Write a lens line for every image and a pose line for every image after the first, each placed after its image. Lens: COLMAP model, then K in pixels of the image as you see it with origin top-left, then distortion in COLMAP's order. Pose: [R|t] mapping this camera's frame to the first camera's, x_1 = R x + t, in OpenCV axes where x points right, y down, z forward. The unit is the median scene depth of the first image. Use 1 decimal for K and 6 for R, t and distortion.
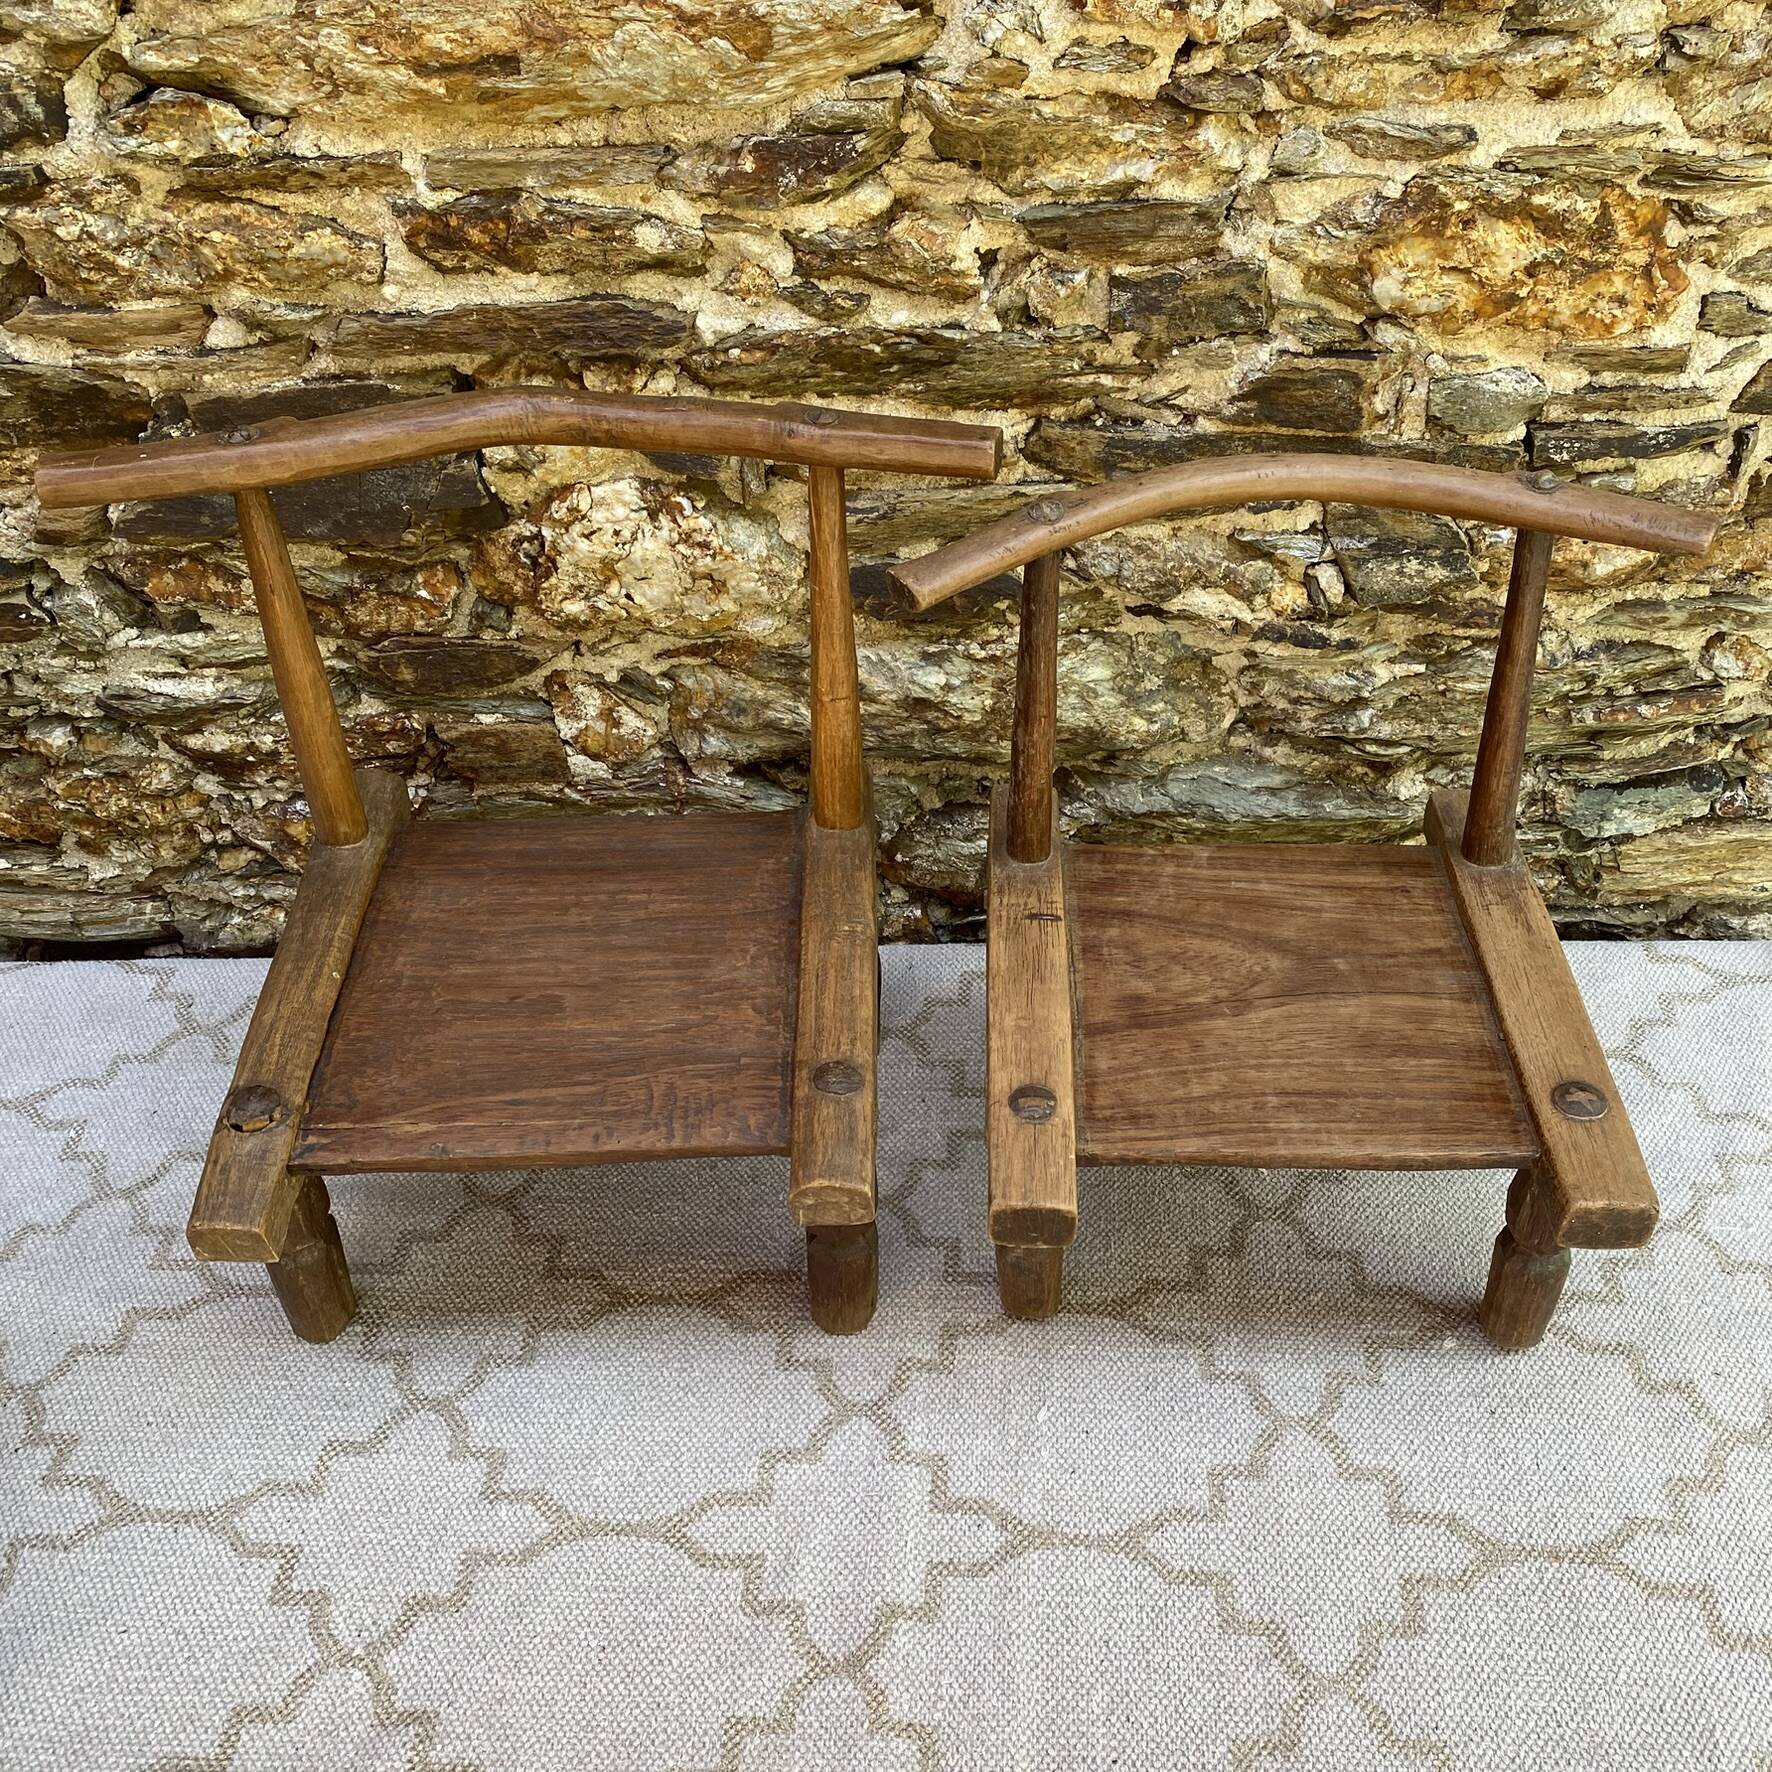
lens RADIAL K [[1810.7, 0, 920.3], [0, 1810.7, 902.6], [0, 0, 1]] dist [0.007853, 0.000000]
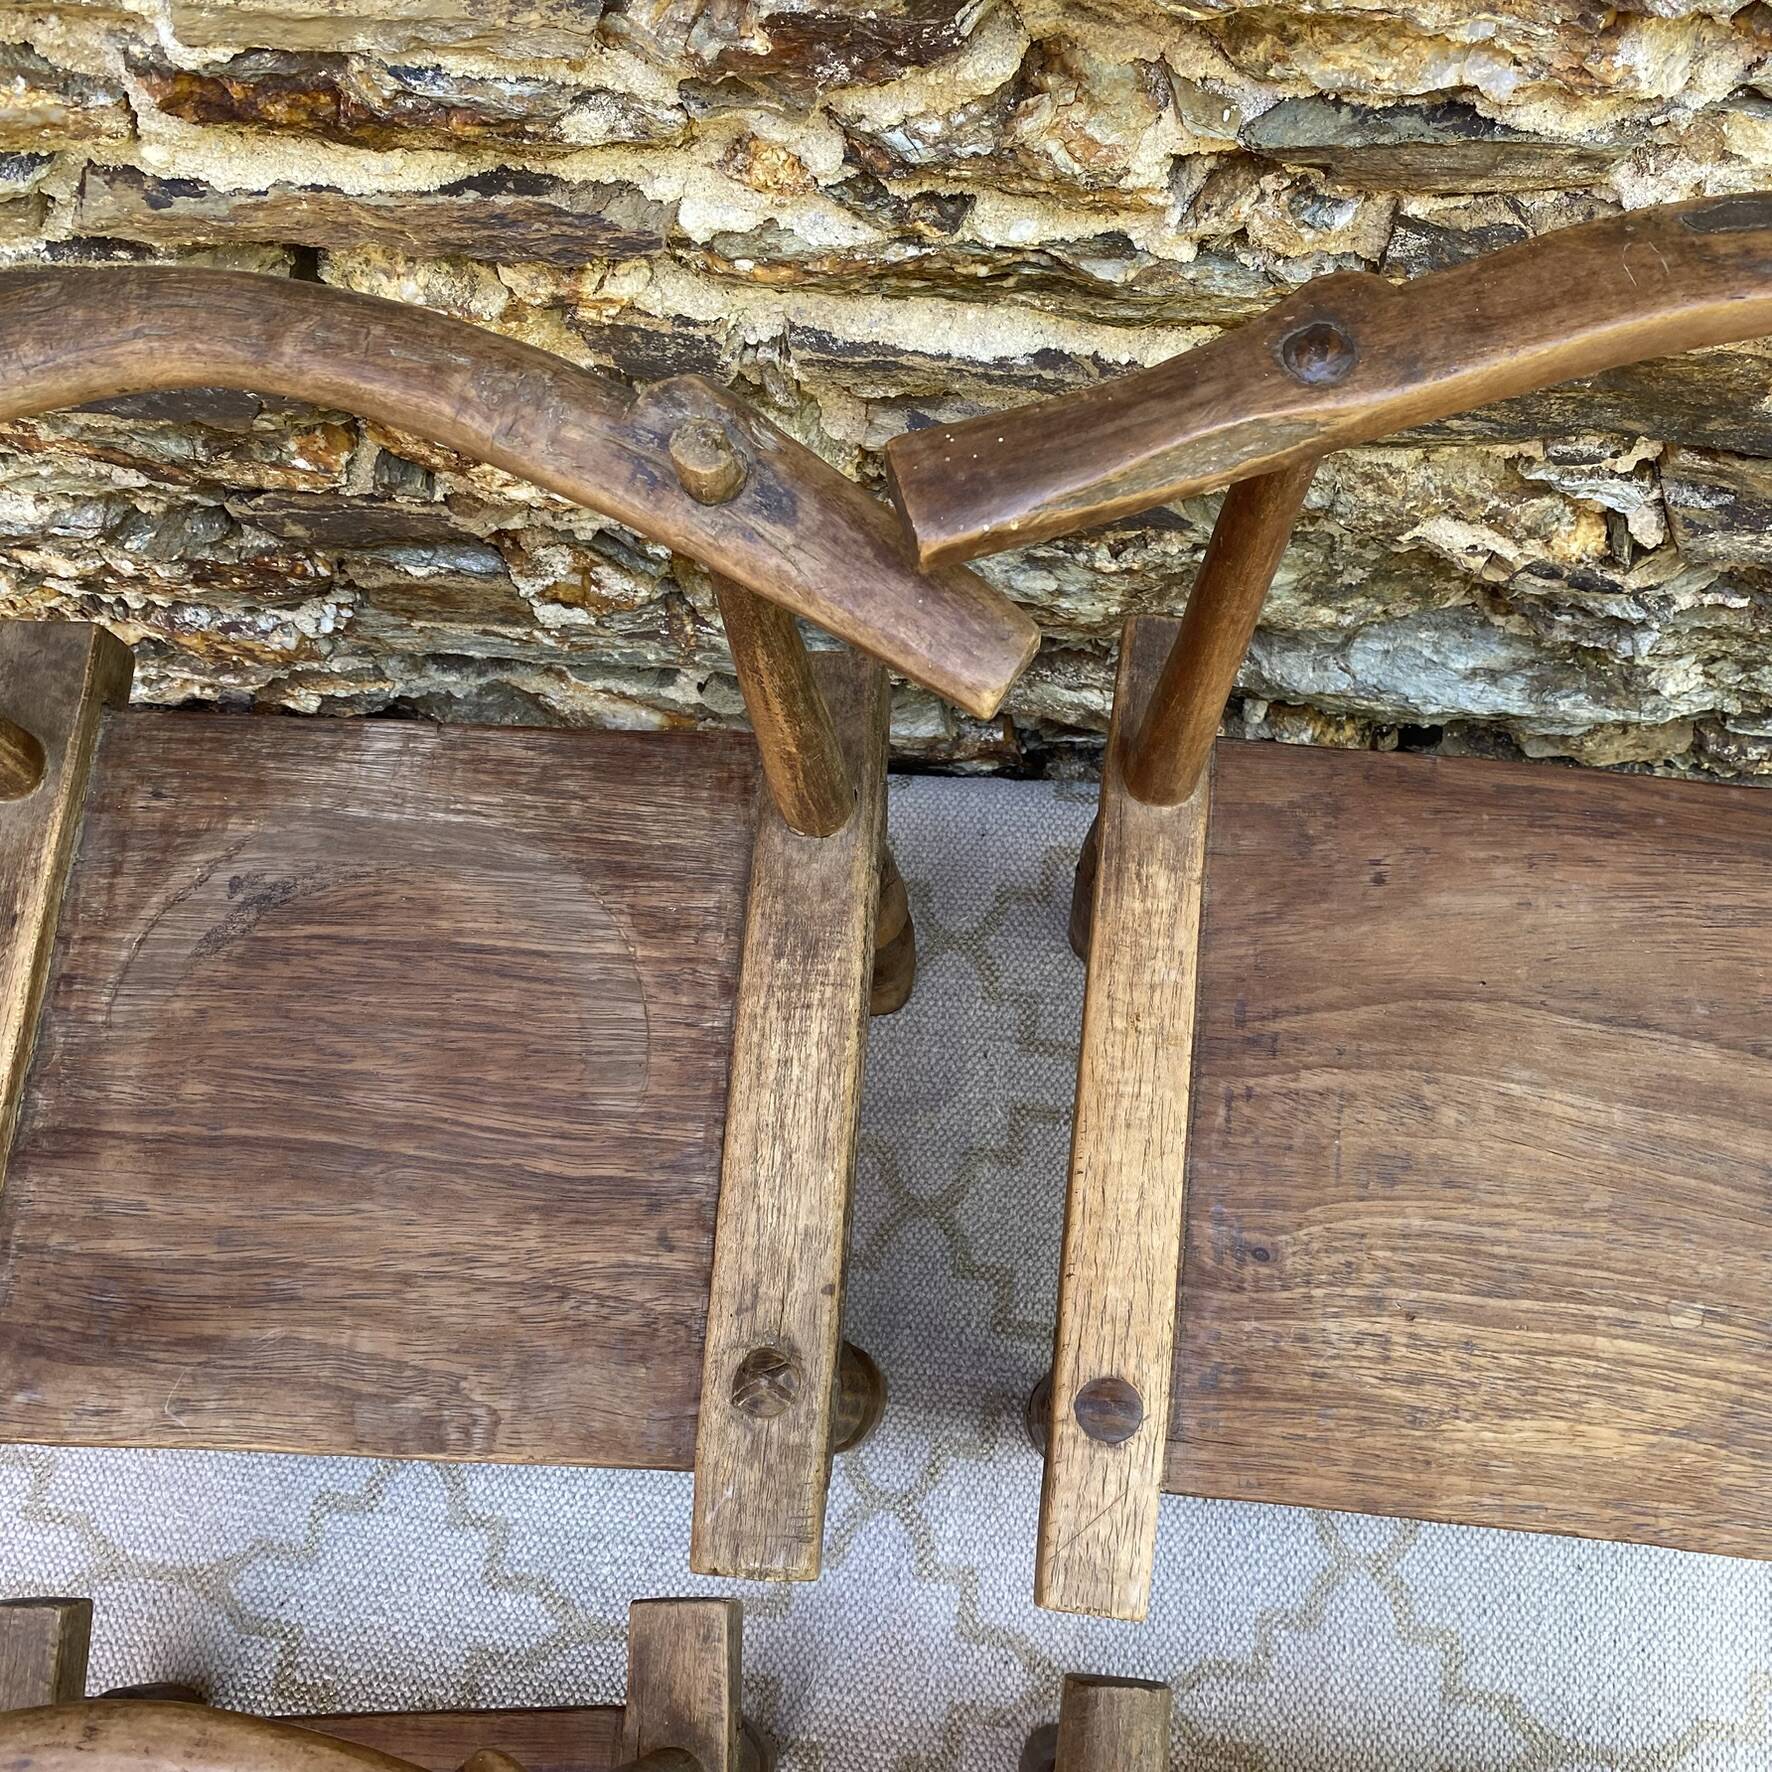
lens RADIAL K [[1810.7, 0, 922.2], [0, 1810.7, 891.6], [0, 0, 1]] dist [0.007853, 0.000000]
pose [[0.997326, 0.069488, -0.022654, -0.016196], [-0.045260, 0.830561, 0.555085, -0.474059], [0.057387, -0.552575, 0.831485, 0.397177]]
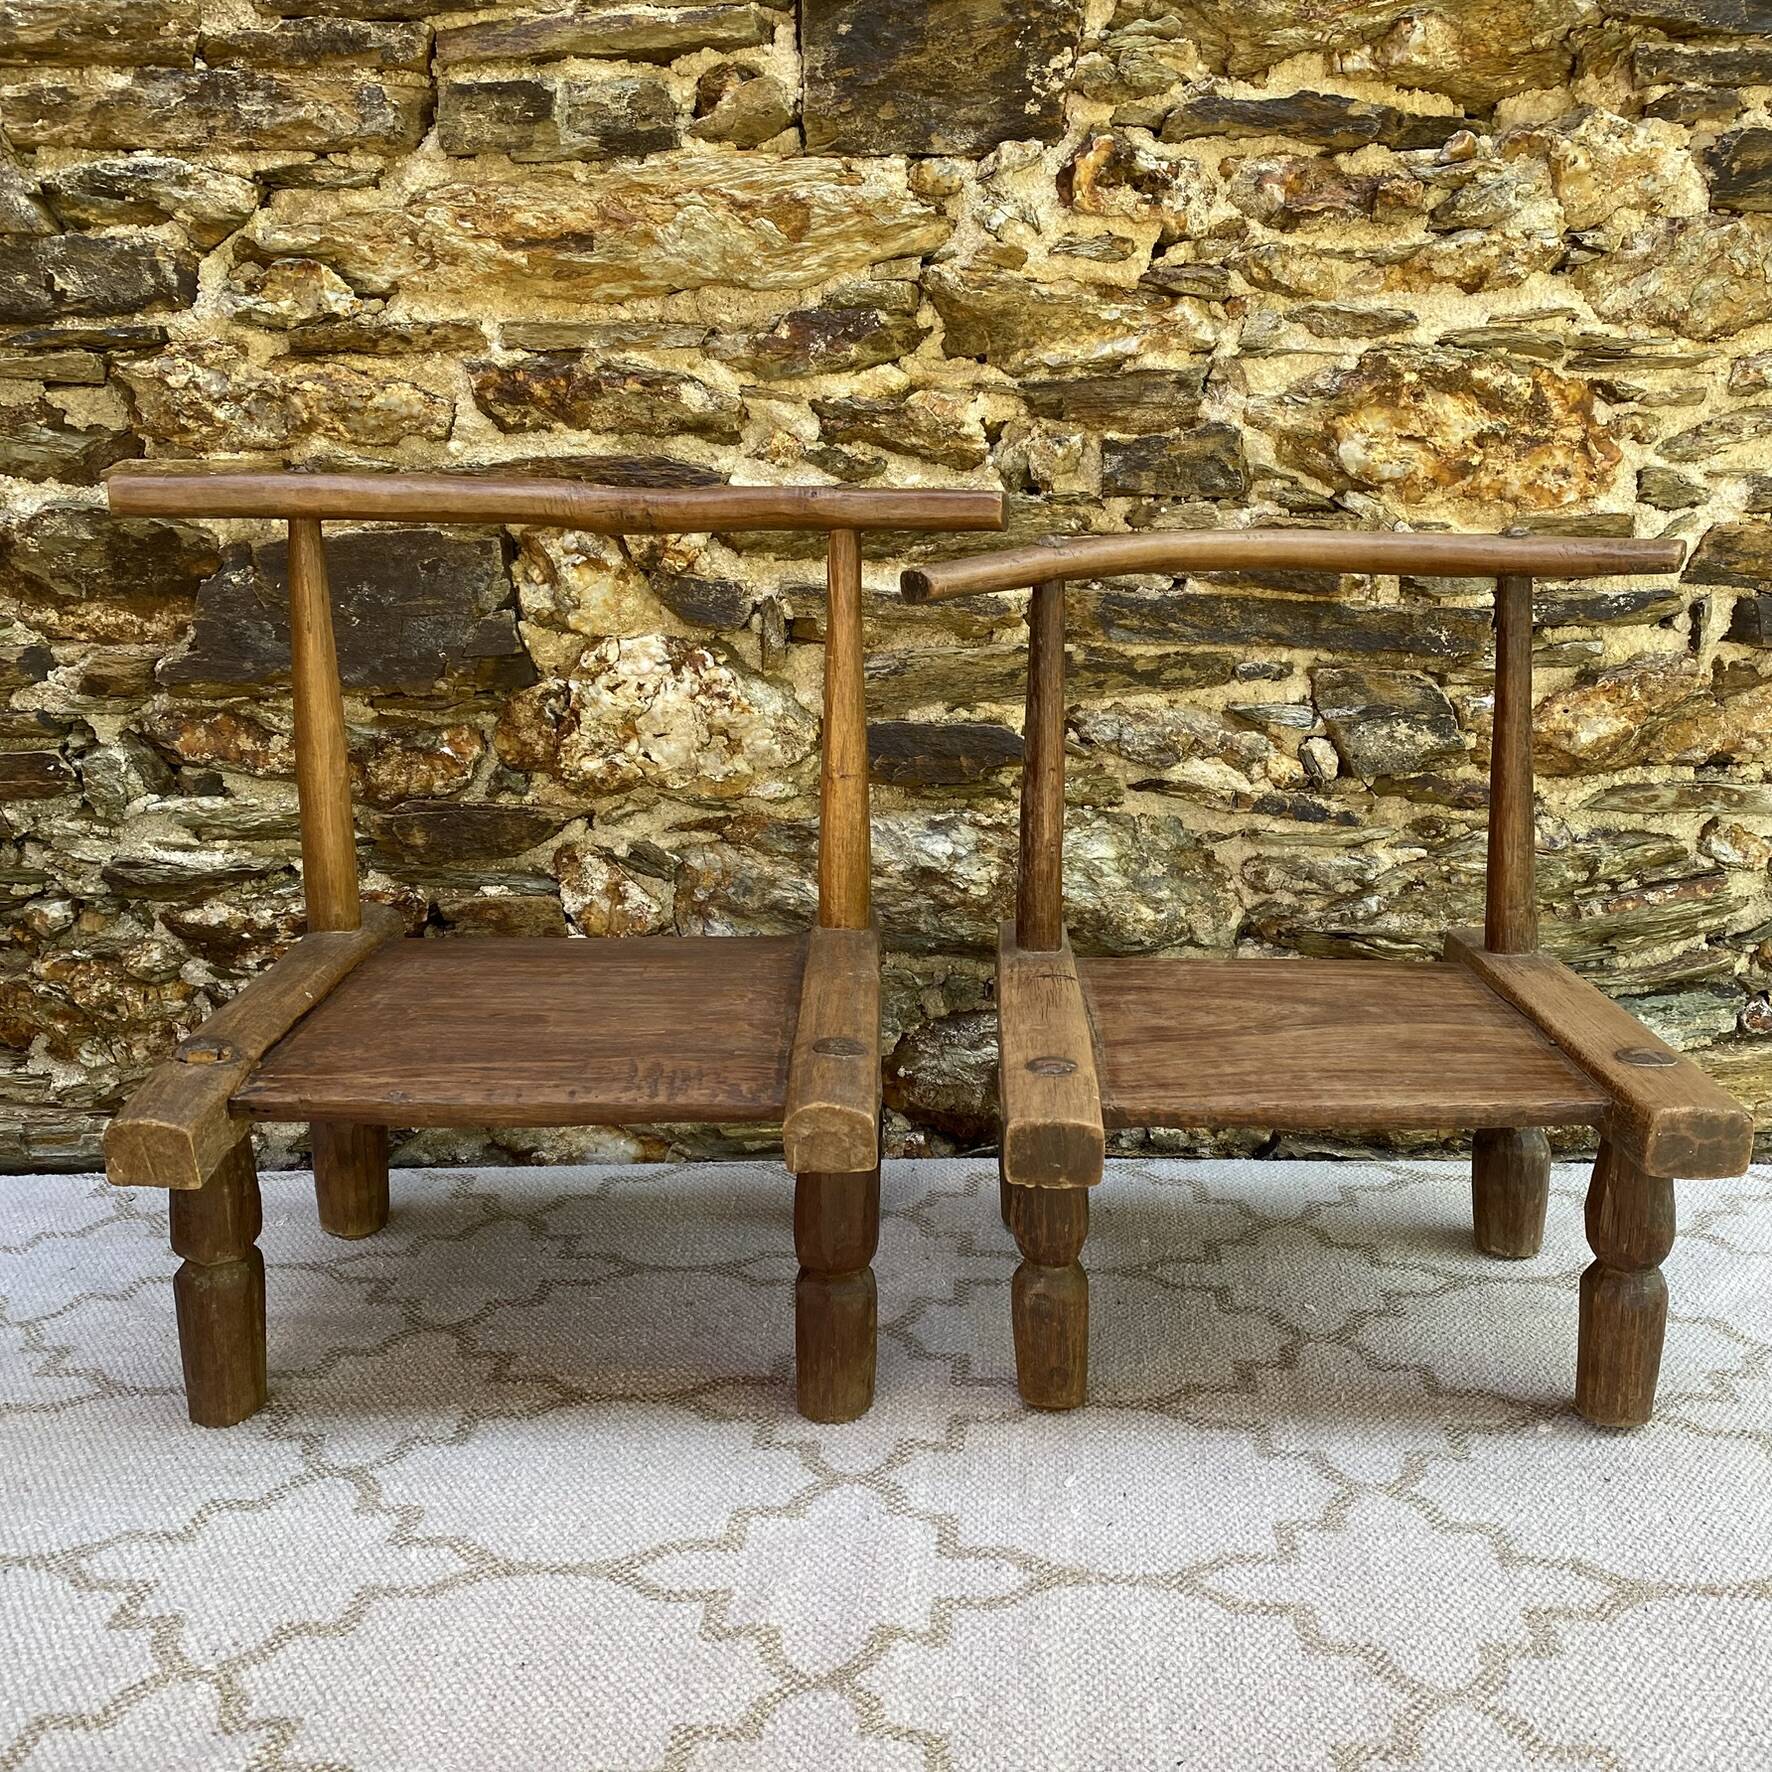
lens RADIAL K [[1810.7, 0, 917.6], [0, 1810.7, 904.6], [0, 0, 1]] dist [0.007853, 0.000000]
pose [[0.999928, 0.011896, 0.001296, -0.007165], [-0.010083, 0.895892, -0.444158, 0.403630], [-0.006445, 0.444113, 0.895947, 0.128066]]
